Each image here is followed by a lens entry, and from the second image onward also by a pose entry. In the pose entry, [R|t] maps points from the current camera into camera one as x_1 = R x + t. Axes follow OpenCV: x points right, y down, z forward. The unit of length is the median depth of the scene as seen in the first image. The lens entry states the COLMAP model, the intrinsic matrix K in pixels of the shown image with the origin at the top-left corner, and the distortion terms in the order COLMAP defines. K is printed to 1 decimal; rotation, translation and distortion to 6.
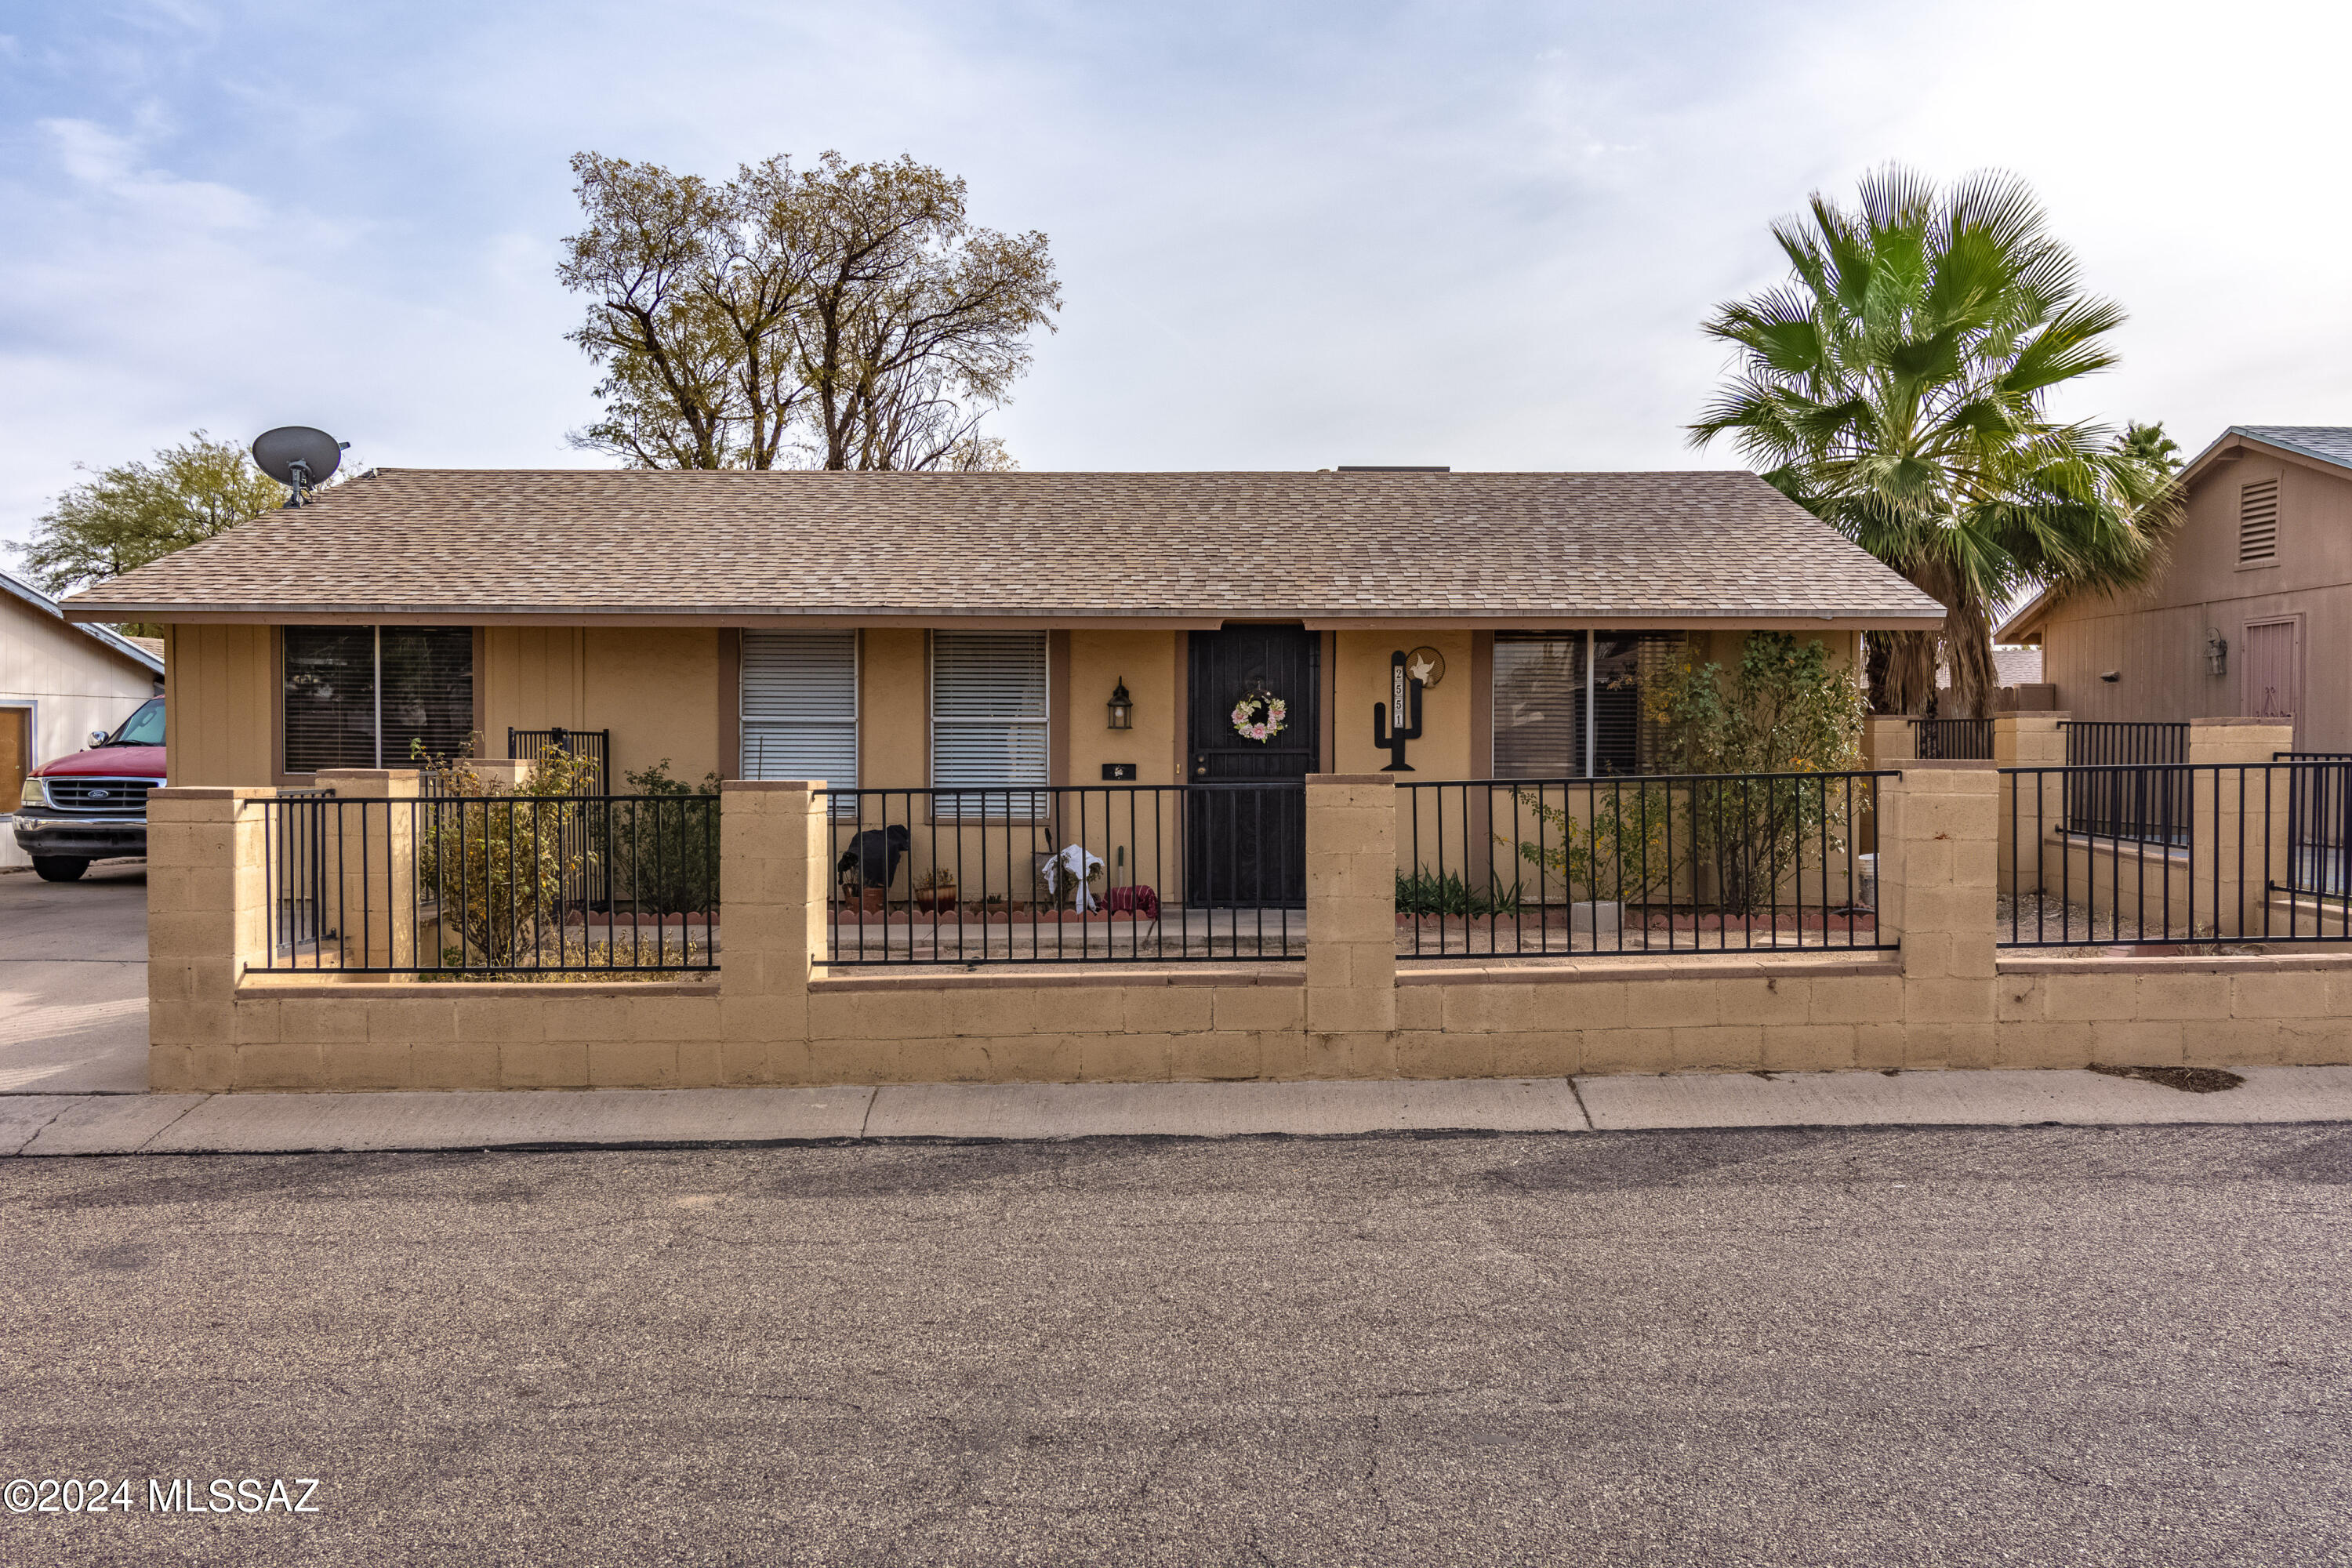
lens RADIAL K [[1959.1, 0, 1176.0], [0, 1959.1, 784.0], [0, 0, 1]] dist [-0.000664, -0.000244]
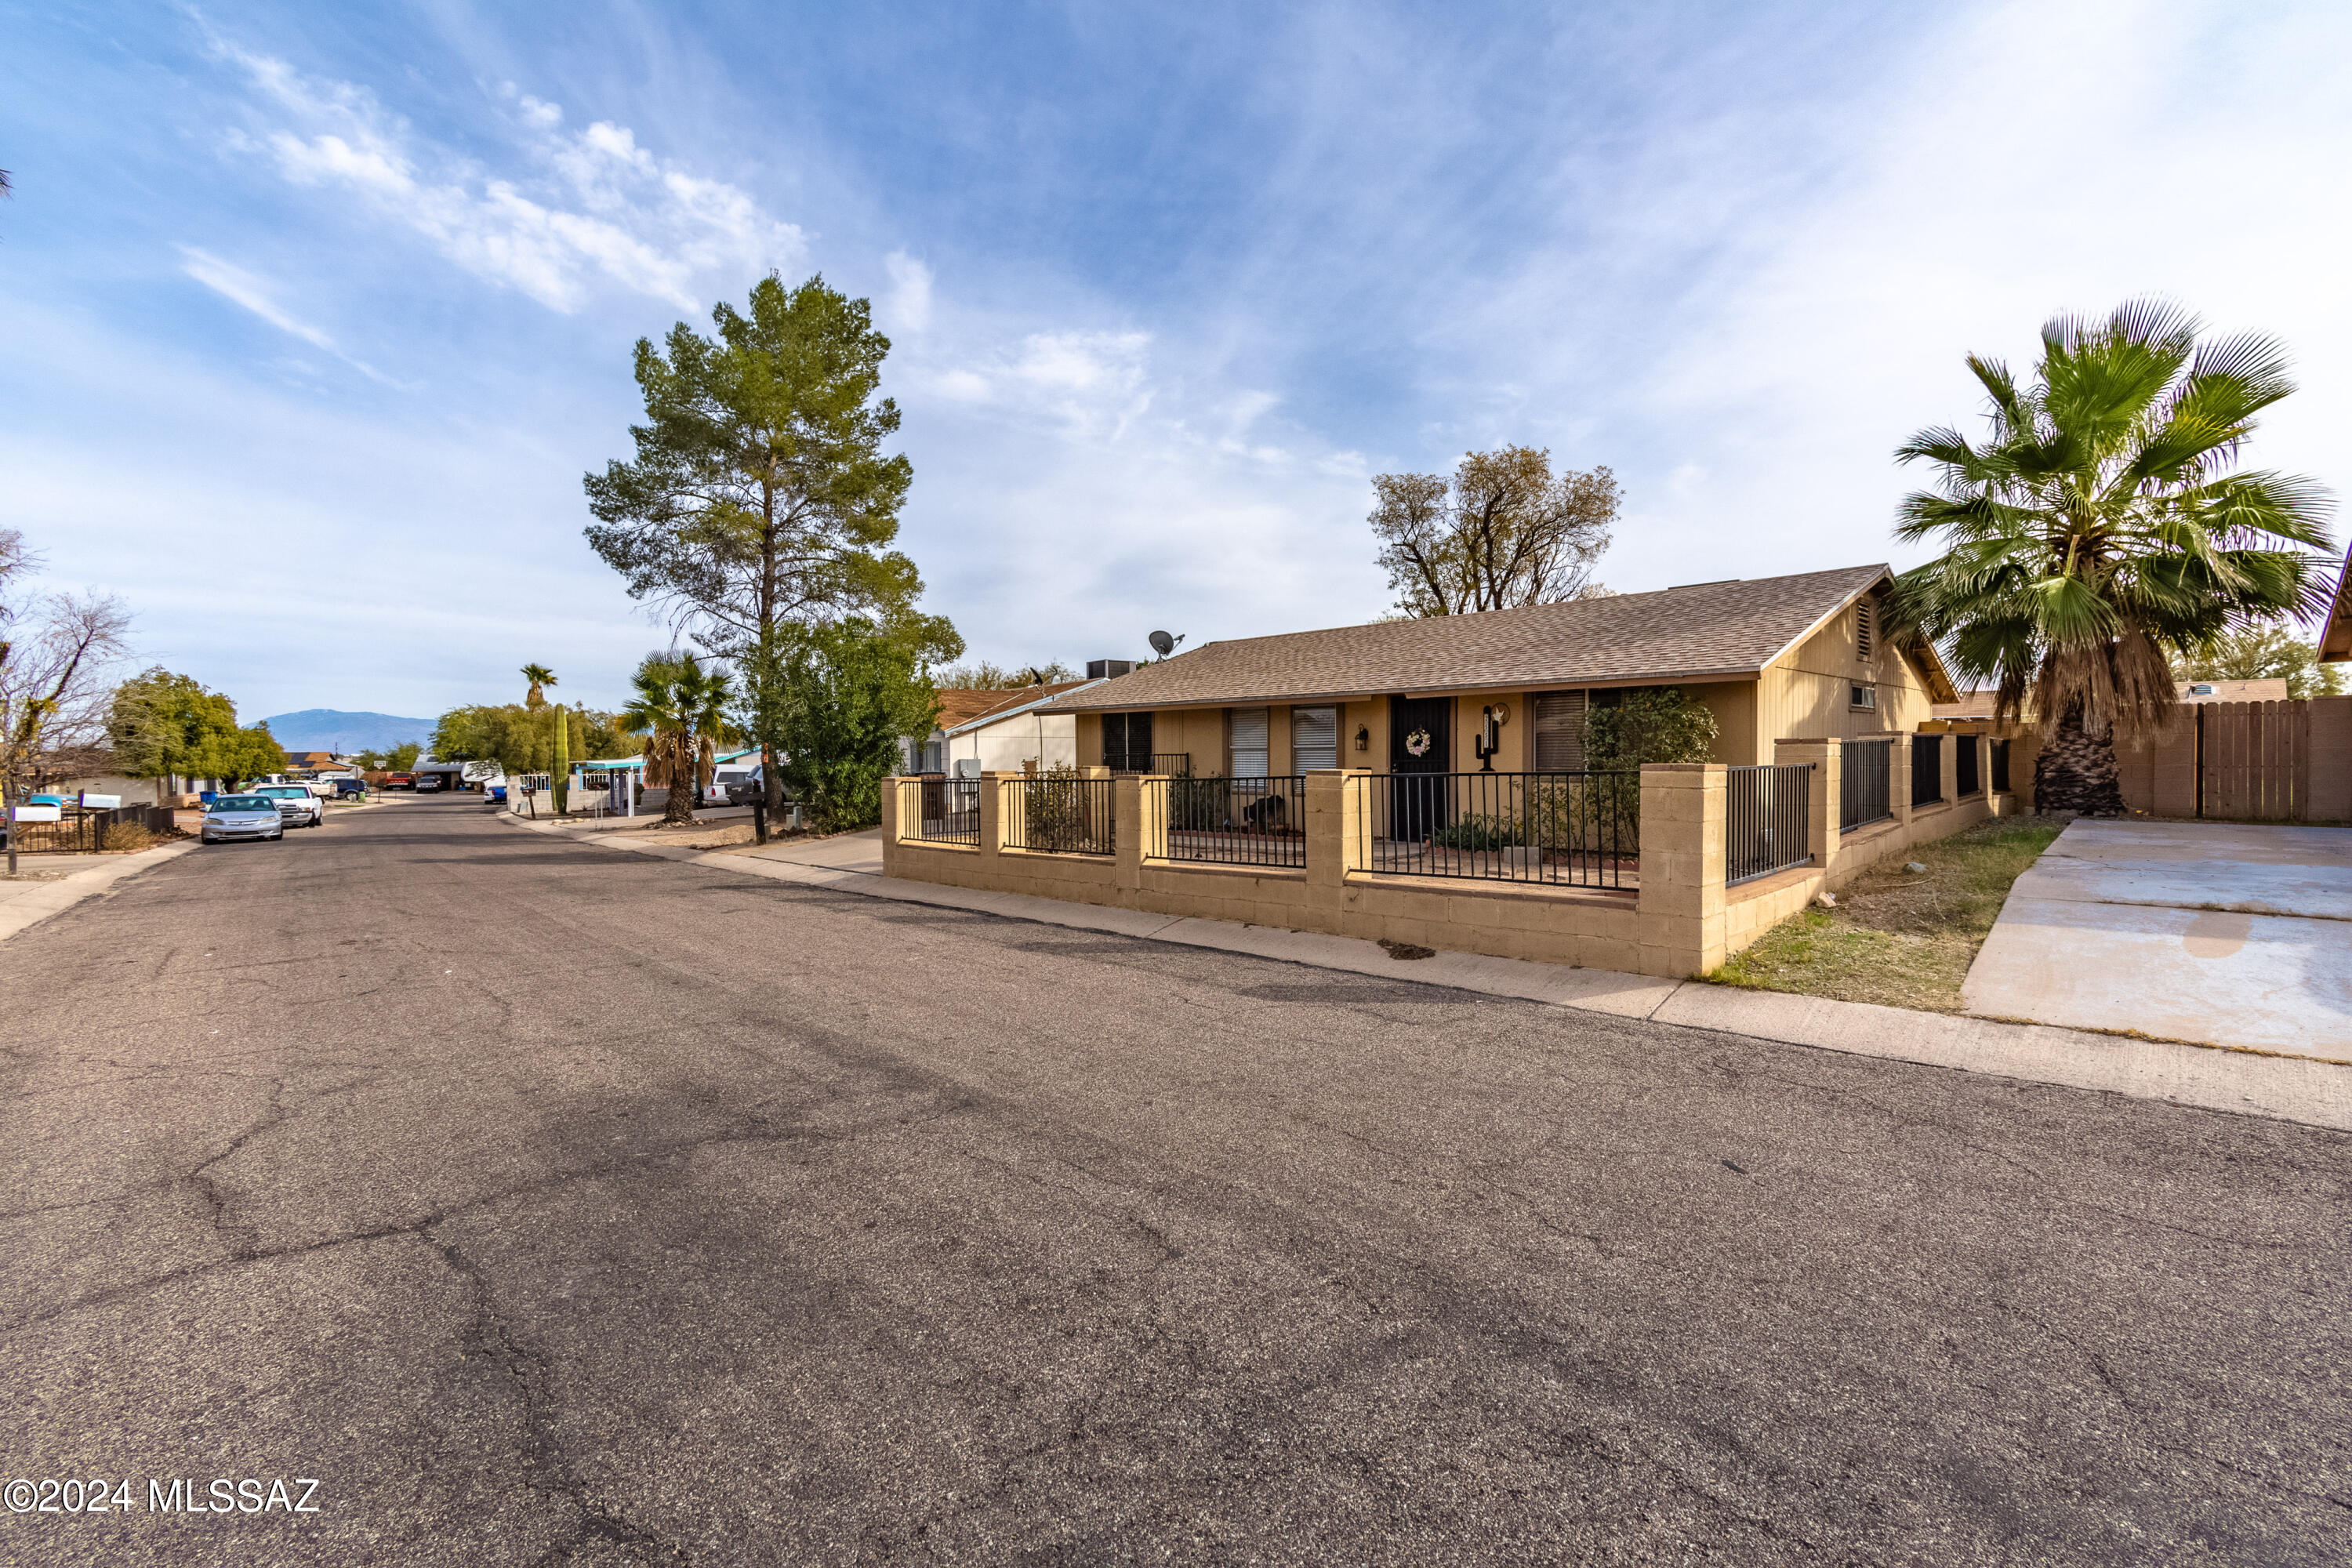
lens RADIAL K [[1042.7, 0, 1205.4], [0, 1042.7, 784.7], [0, 0, 1]] dist [0.003241, -0.000772]
pose [[0.703328, 0.012876, -0.710748, 0.623430], [-0.002967, 0.999880, 0.015178, -0.008172], [0.710859, -0.008566, 0.703282, 0.125463]]
